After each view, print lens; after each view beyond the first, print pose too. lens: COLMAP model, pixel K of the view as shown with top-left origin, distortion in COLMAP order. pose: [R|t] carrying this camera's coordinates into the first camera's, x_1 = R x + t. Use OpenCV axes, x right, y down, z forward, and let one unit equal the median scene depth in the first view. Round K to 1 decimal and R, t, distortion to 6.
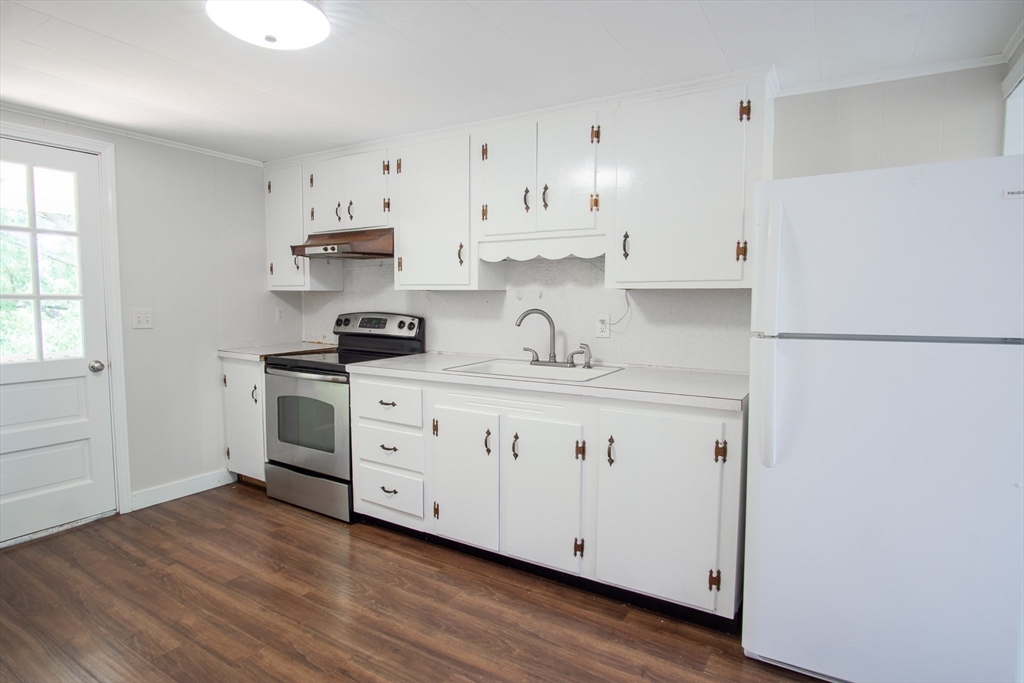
lens RADIAL K [[549.2, 0, 505.0], [0, 549.2, 342.3], [0, 0, 1]] dist [-0.034532, 0.008238]
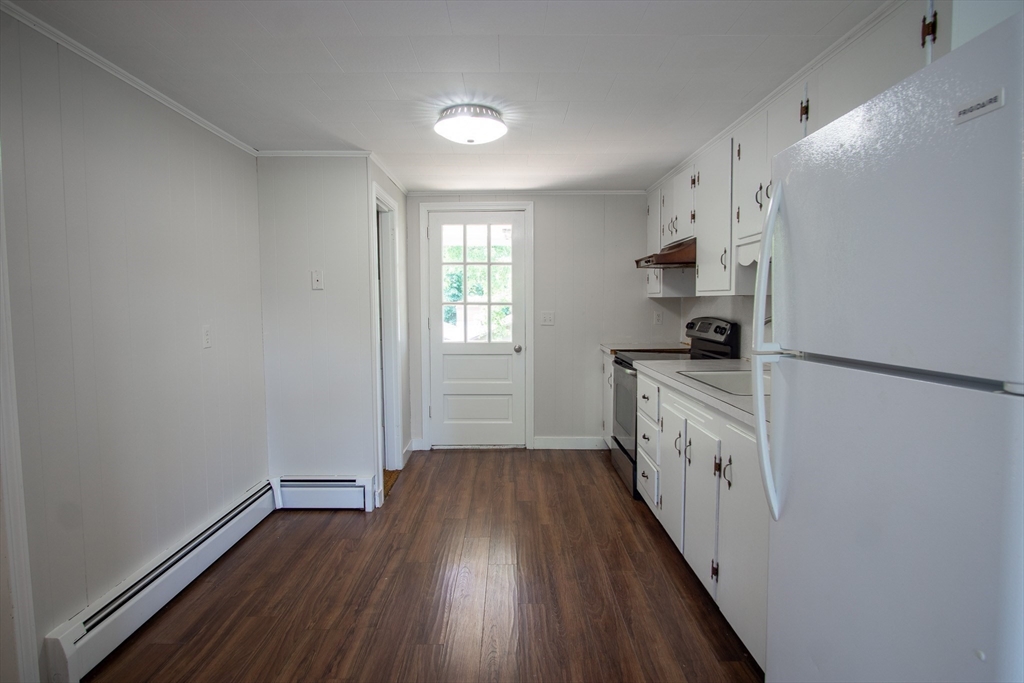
lens RADIAL K [[549.2, 0, 503.8], [0, 549.2, 342.5], [0, 0, 1]] dist [-0.034532, 0.008238]
pose [[0.518044, 0.055237, -0.853568, 0.578783], [-0.060326, 0.997787, 0.027957, -0.014779], [0.853224, 0.037009, 0.520230, 0.155889]]
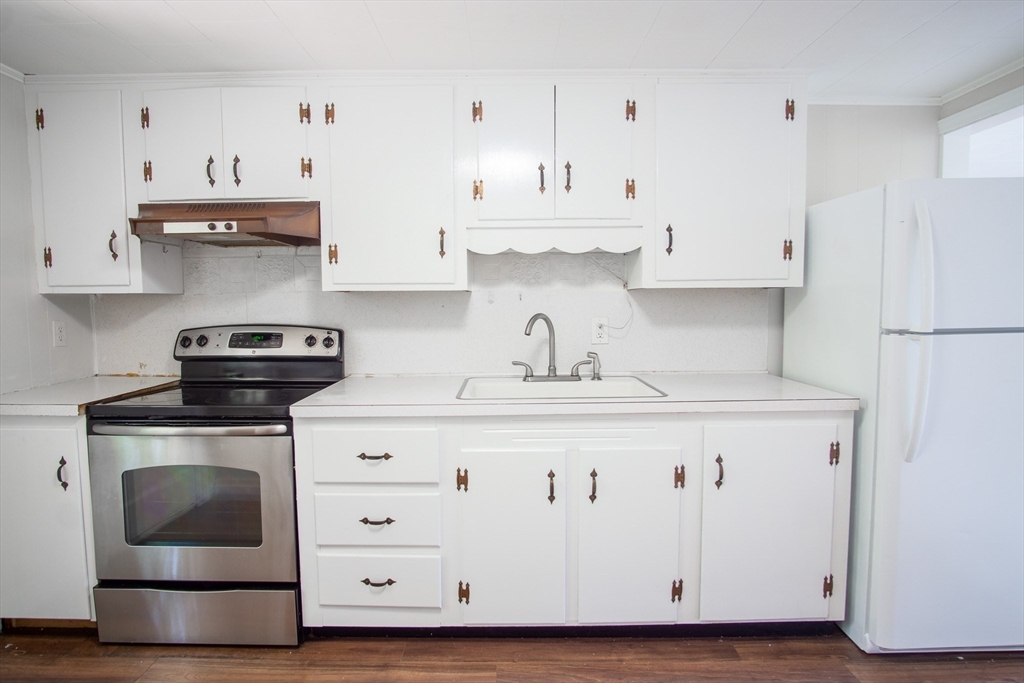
lens RADIAL K [[549.2, 0, 505.3], [0, 549.2, 342.1], [0, 0, 1]] dist [-0.034532, 0.008238]
pose [[0.853755, -0.048839, 0.518380, -0.413529], [0.053874, 0.998533, 0.005348, -0.024766], [-0.517881, 0.023361, 0.855134, 0.324764]]
